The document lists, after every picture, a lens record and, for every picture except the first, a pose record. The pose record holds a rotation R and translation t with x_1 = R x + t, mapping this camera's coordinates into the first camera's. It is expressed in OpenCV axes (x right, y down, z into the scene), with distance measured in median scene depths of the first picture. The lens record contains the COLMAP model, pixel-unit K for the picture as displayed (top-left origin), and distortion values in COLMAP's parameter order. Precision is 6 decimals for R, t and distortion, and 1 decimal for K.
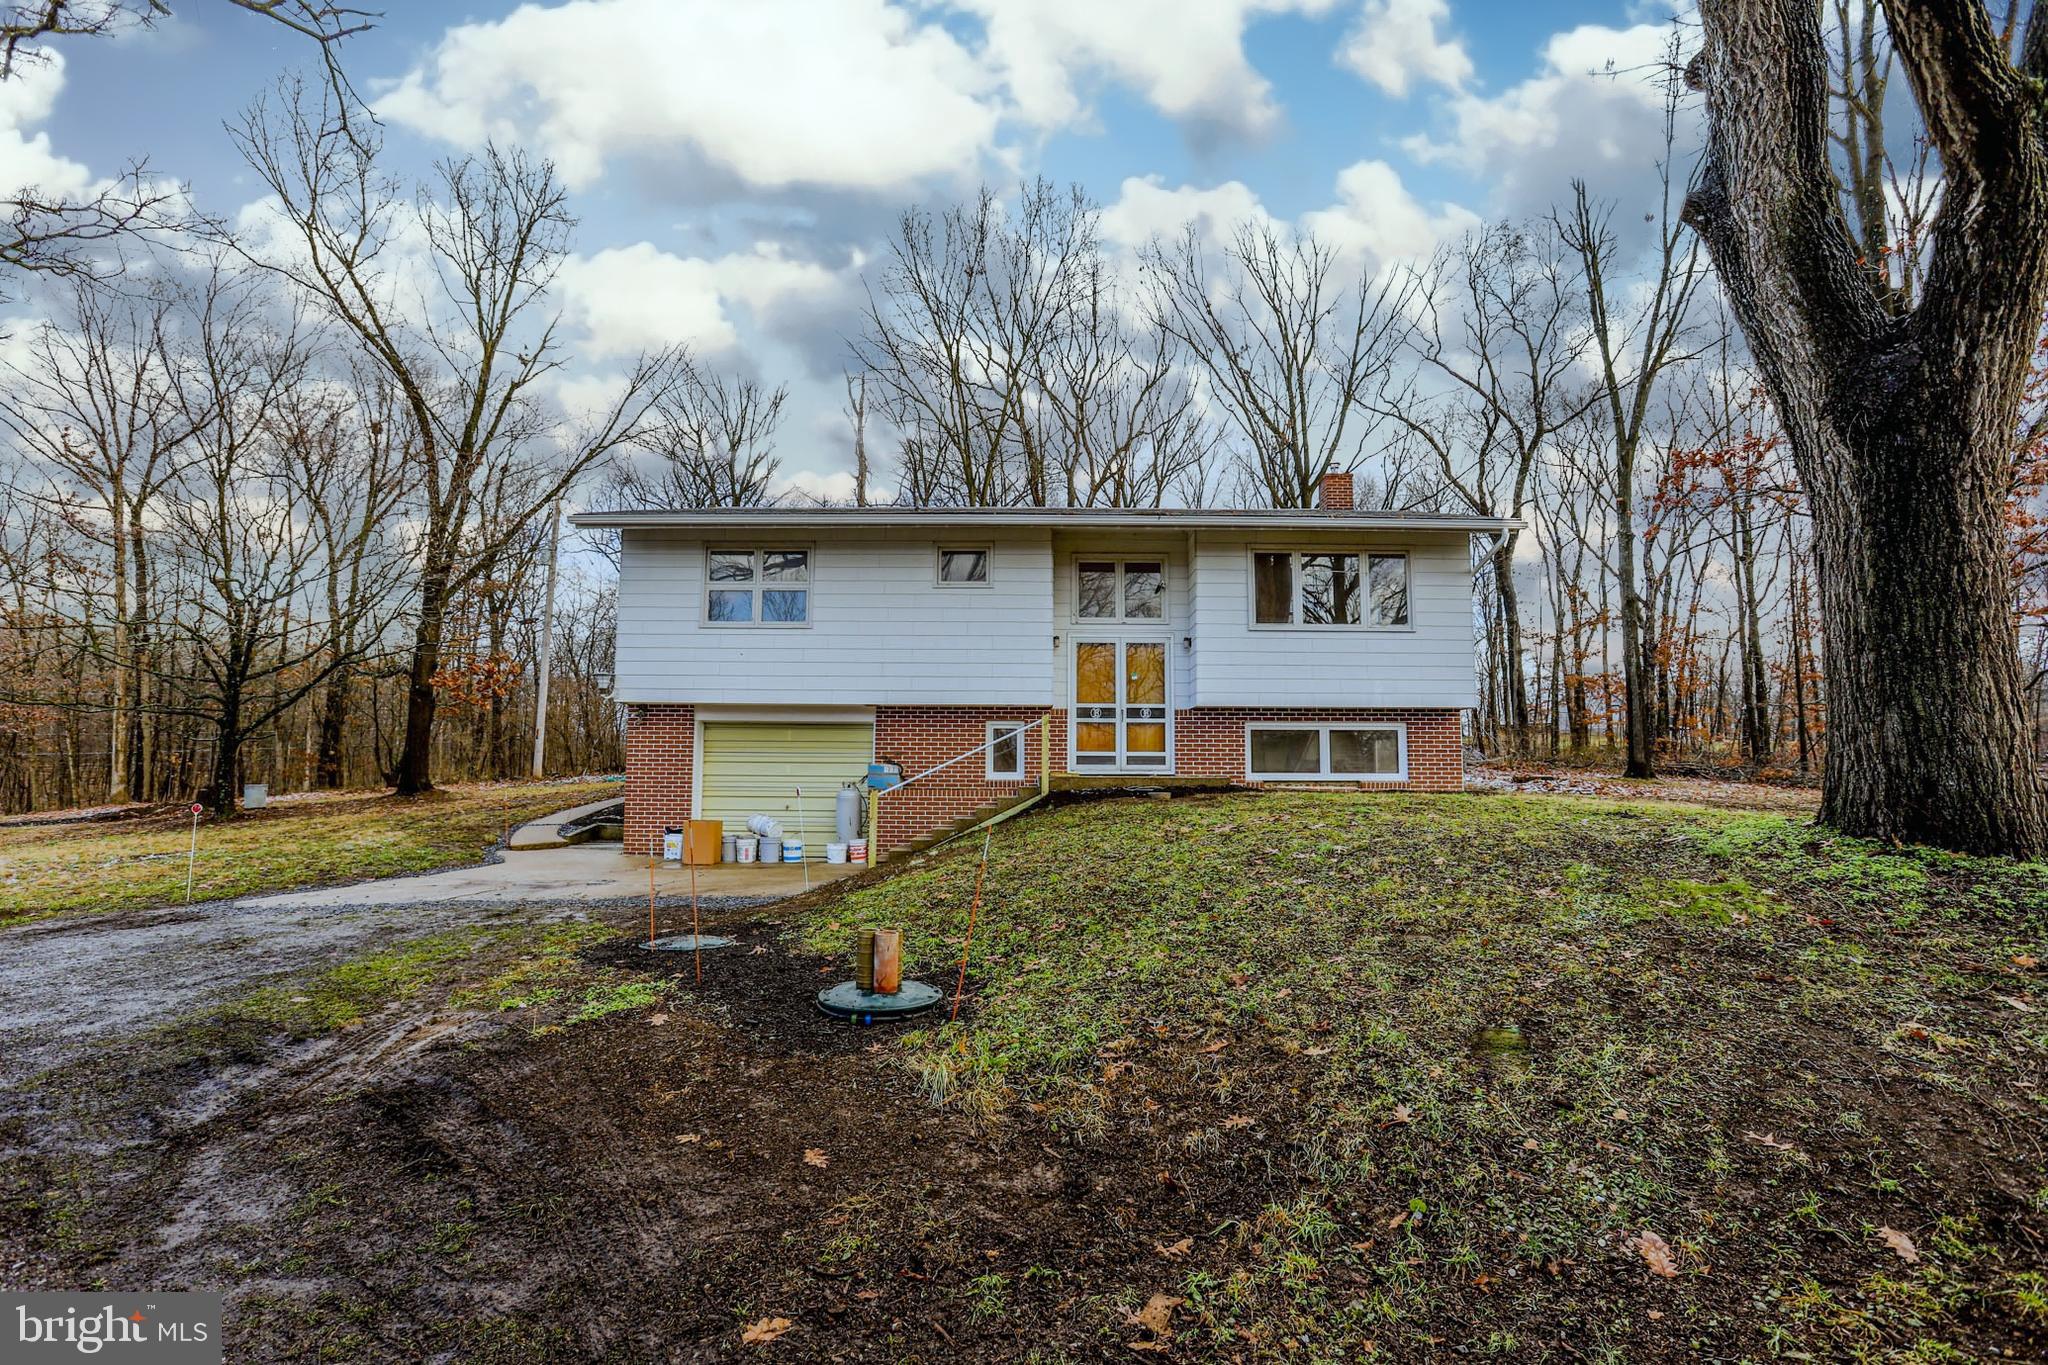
lens RADIAL K [[936.1, 0, 1021.3], [0, 936.1, 679.4], [0, 0, 1]] dist [-0.004038, 0.002014]
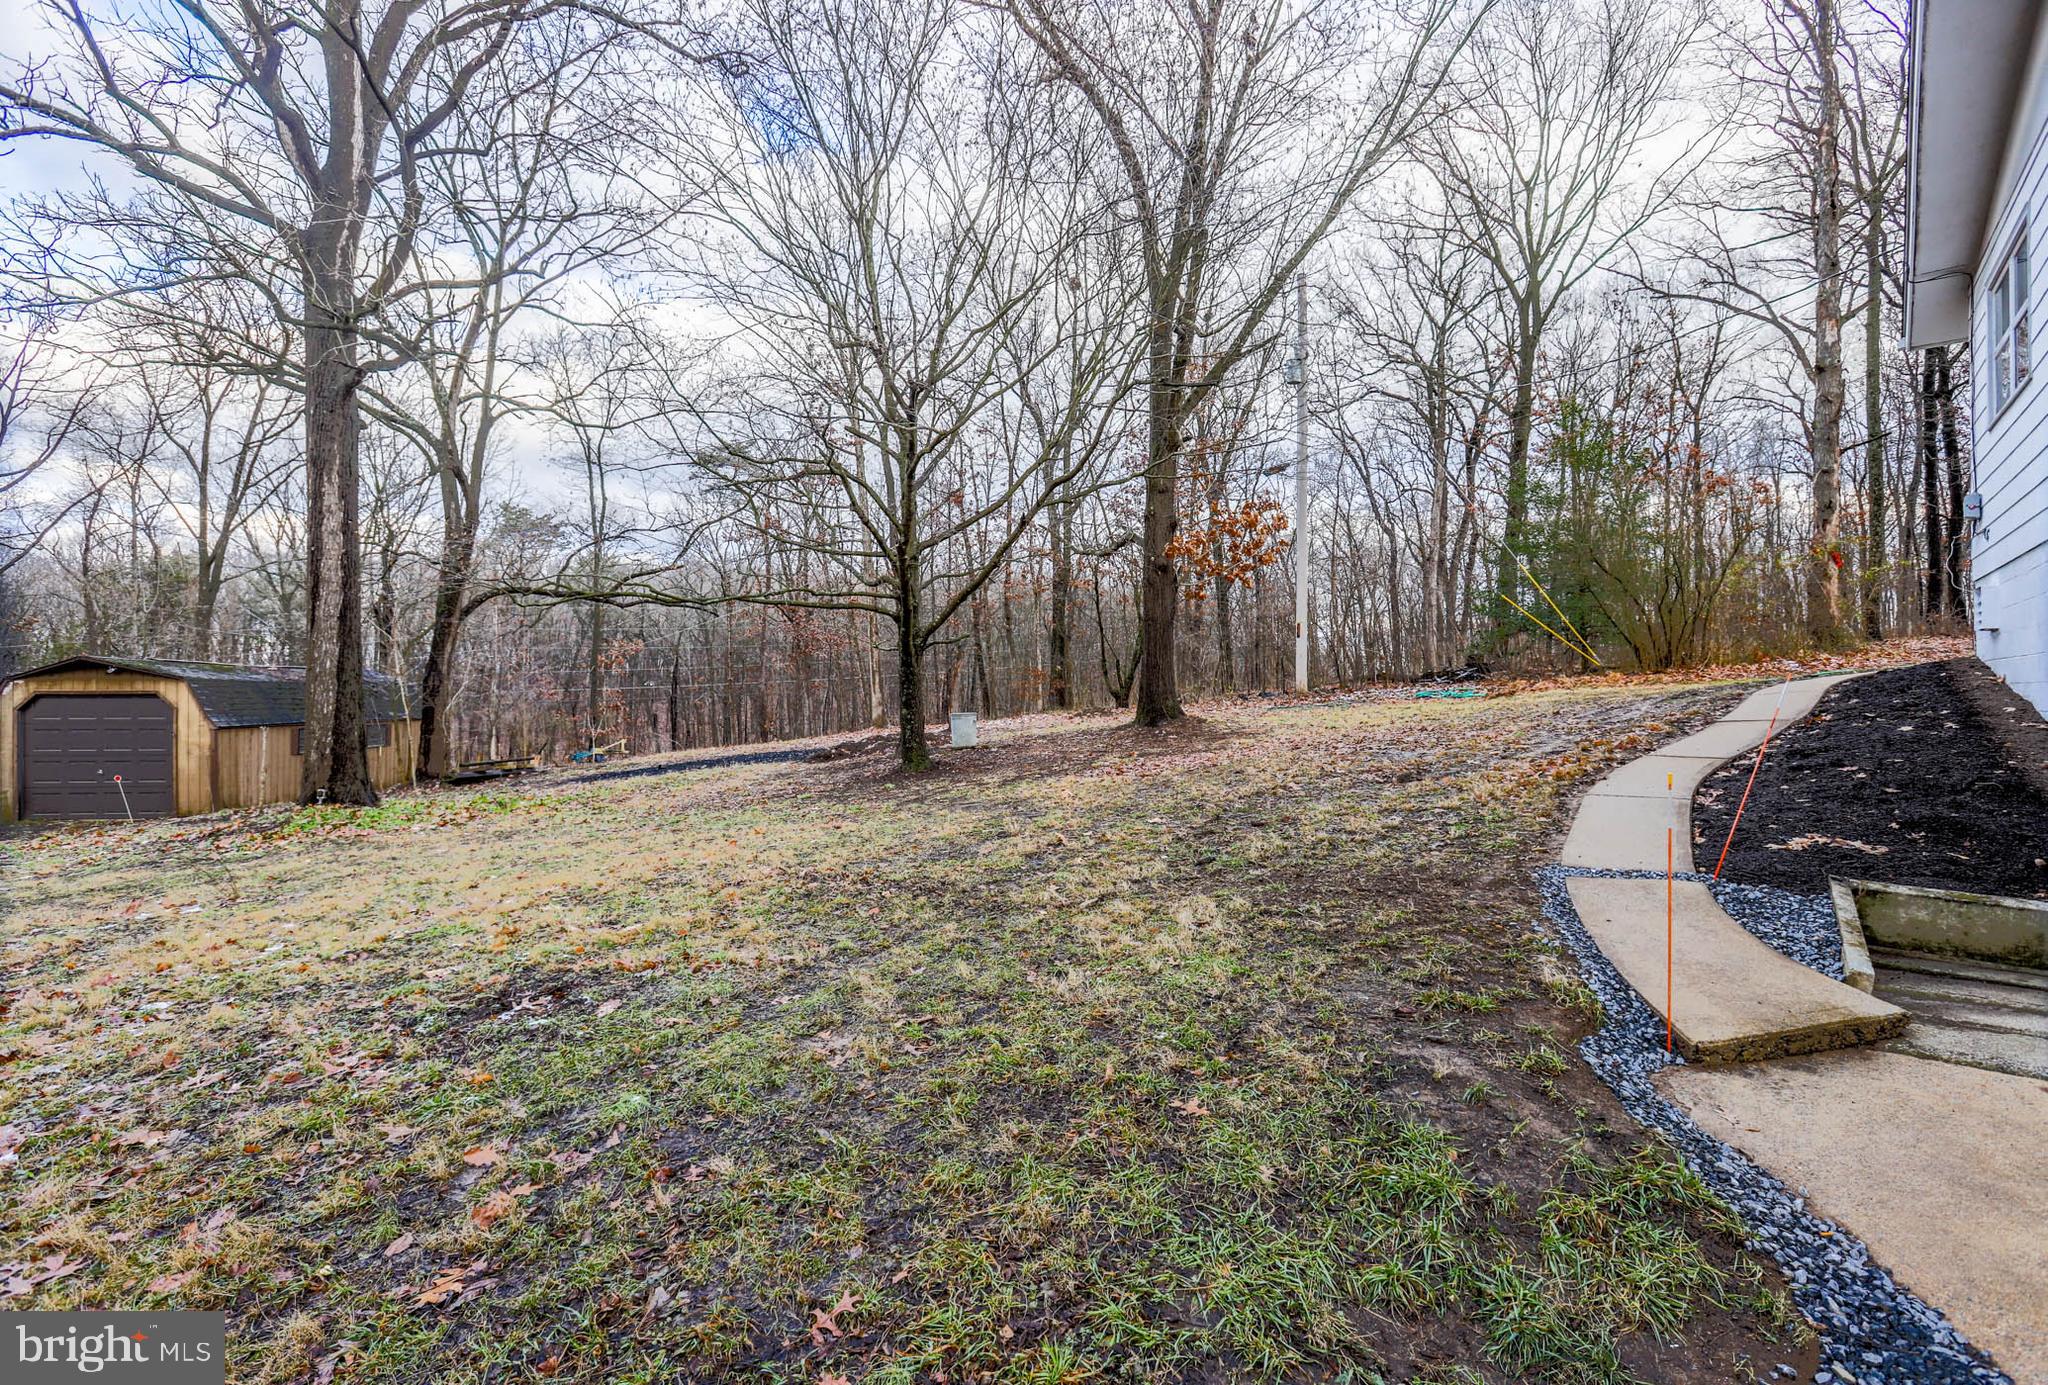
lens RADIAL K [[936.1, 0, 1020.5], [0, 936.1, 691.9], [0, 0, 1]] dist [-0.004038, 0.002014]
pose [[0.775318, -0.005601, -0.631546, -0.305998], [0.076257, 0.993475, 0.084807, 0.035847], [0.626951, -0.113912, 0.770686, 0.430218]]
